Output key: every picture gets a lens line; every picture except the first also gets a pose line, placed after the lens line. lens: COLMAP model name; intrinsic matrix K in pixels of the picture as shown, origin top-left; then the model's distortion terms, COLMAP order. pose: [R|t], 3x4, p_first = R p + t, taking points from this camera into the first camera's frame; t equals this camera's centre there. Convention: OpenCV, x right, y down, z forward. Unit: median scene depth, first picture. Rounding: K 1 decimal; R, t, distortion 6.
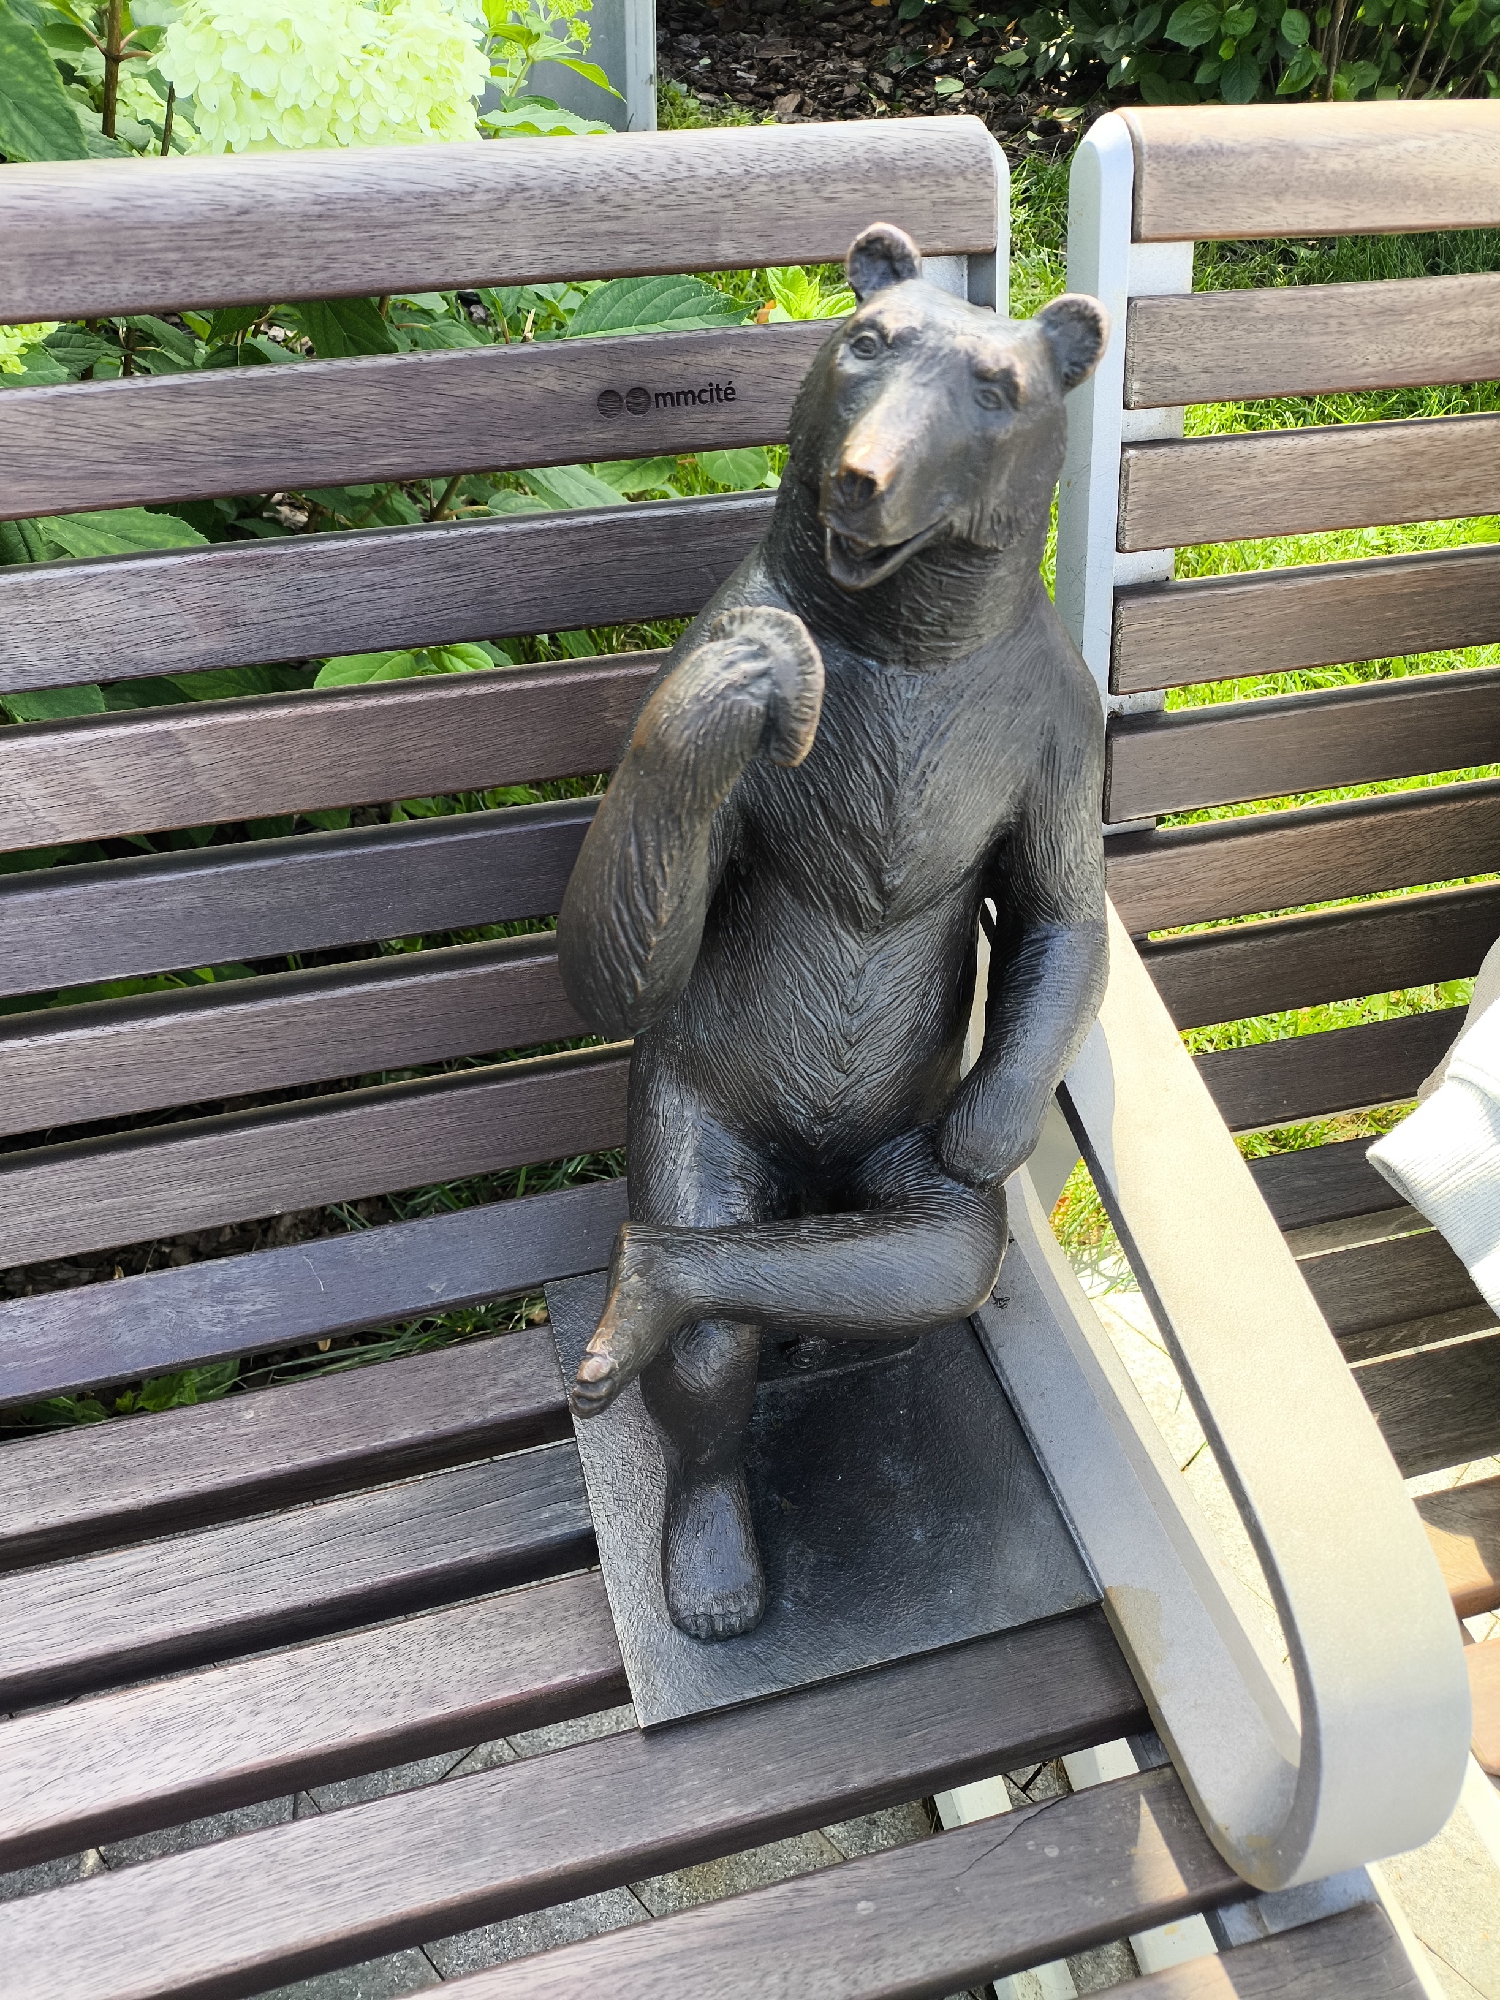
lens RADIAL K [[1429.5, 0, 760.5], [0, 1429.5, 999.0], [0, 0, 1]] dist [0.065600, -0.130680]
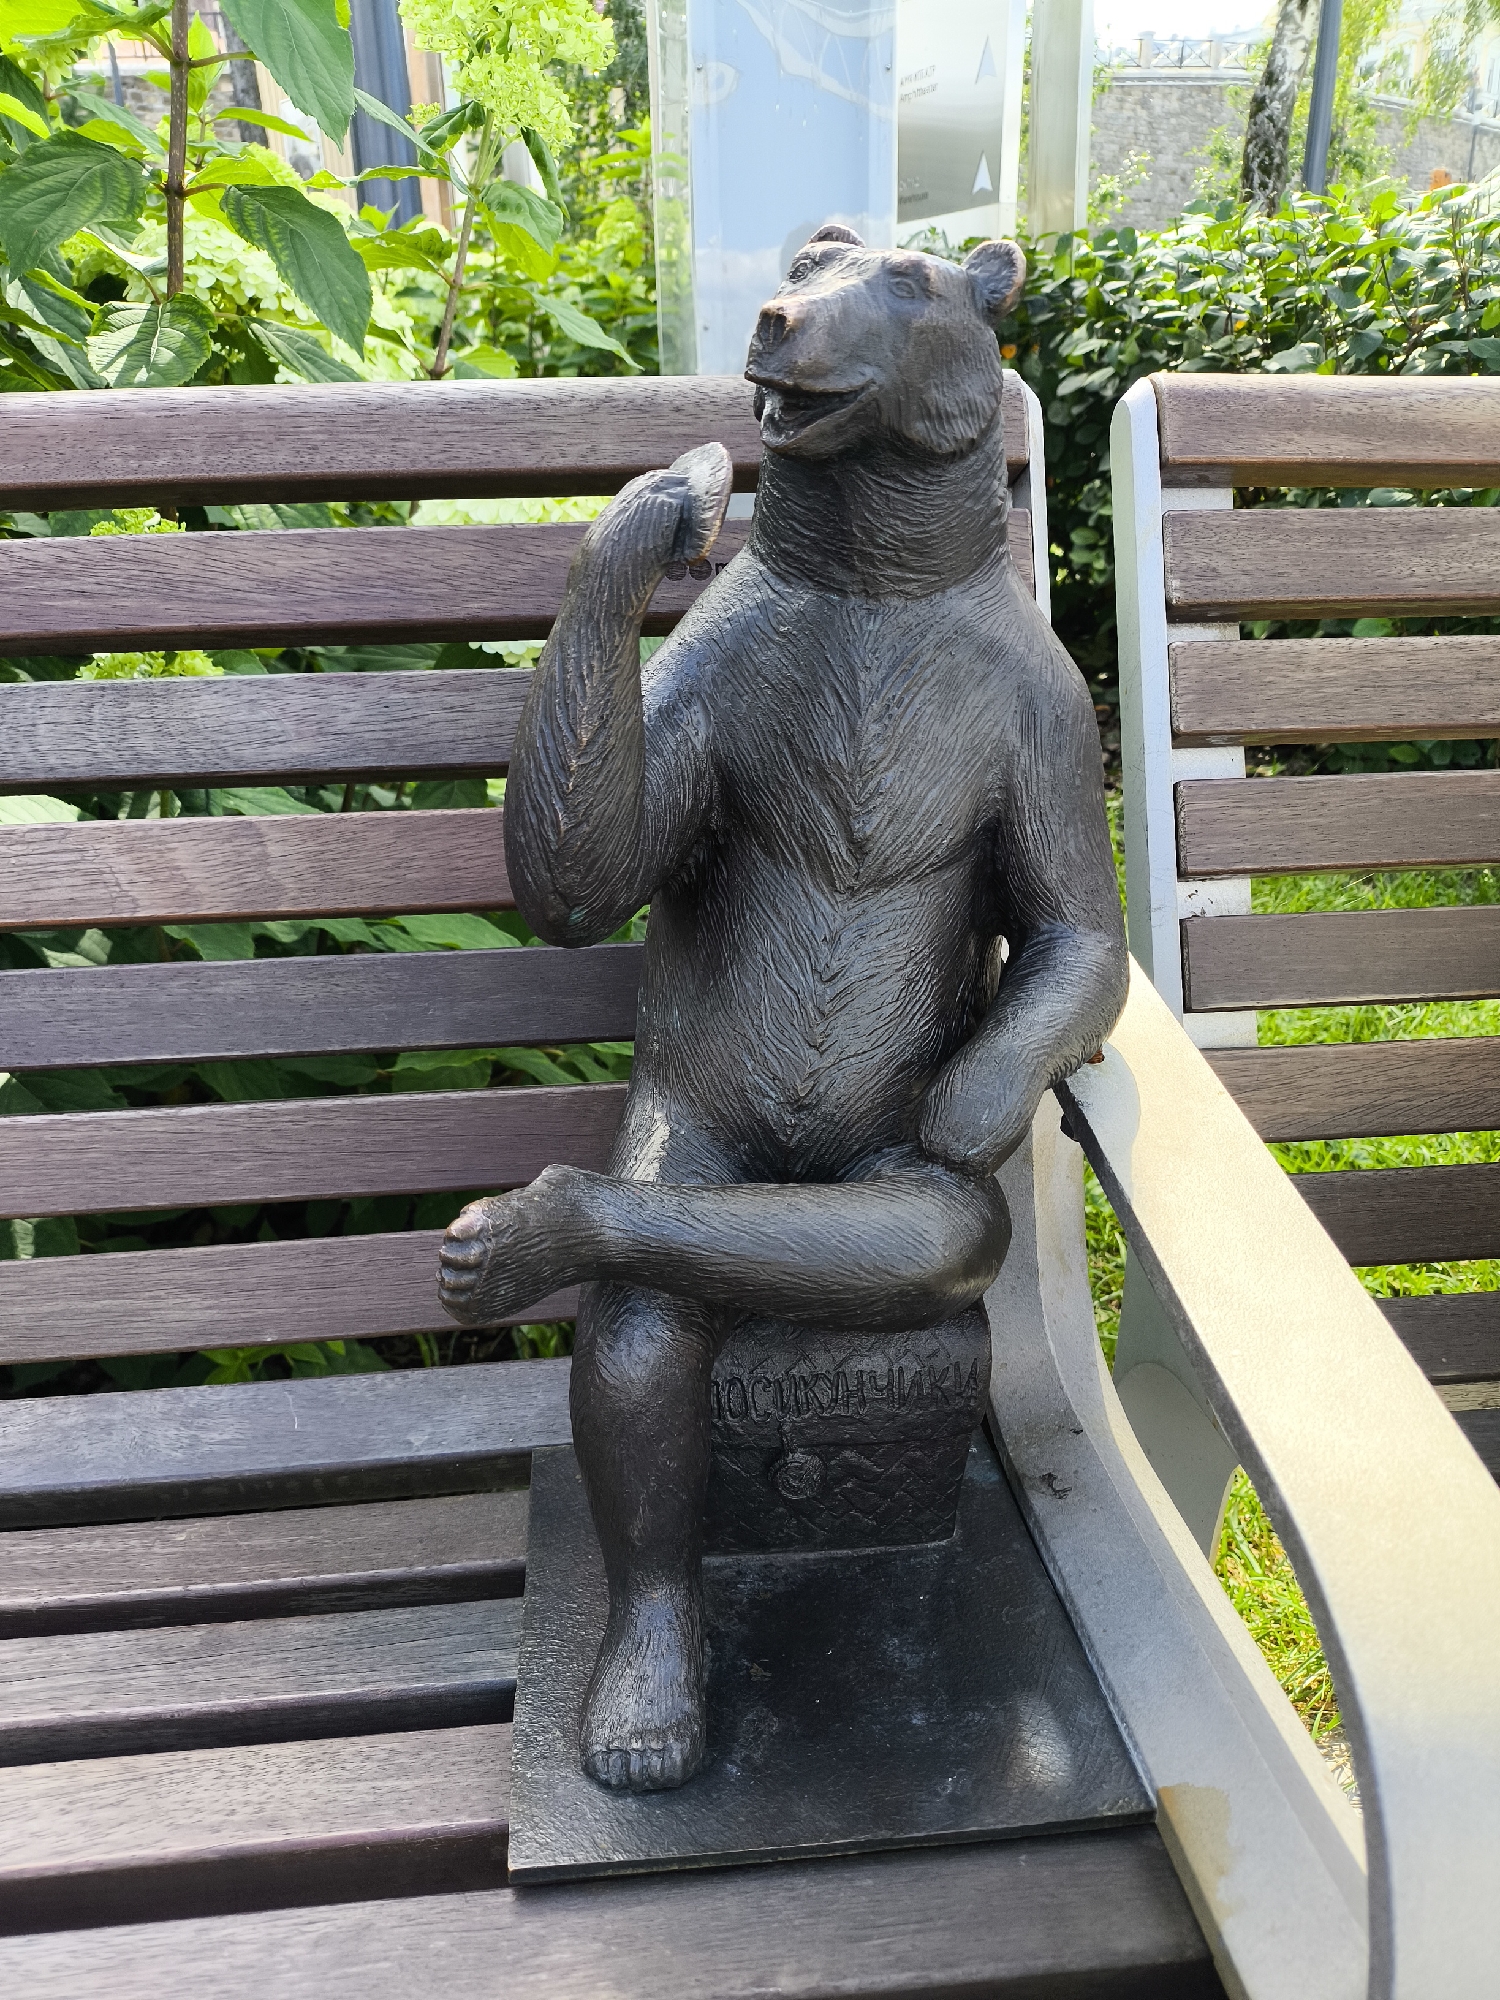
lens RADIAL K [[1433.6, 0, 750.0], [0, 1433.6, 1000.0], [0, 0, 1]] dist [0.068895, -0.133002]
pose [[0.984200, 0.010310, -0.176761, 0.170806], [-0.083209, 0.908131, -0.410334, 0.386693], [0.156292, 0.418558, 0.894641, 0.145161]]
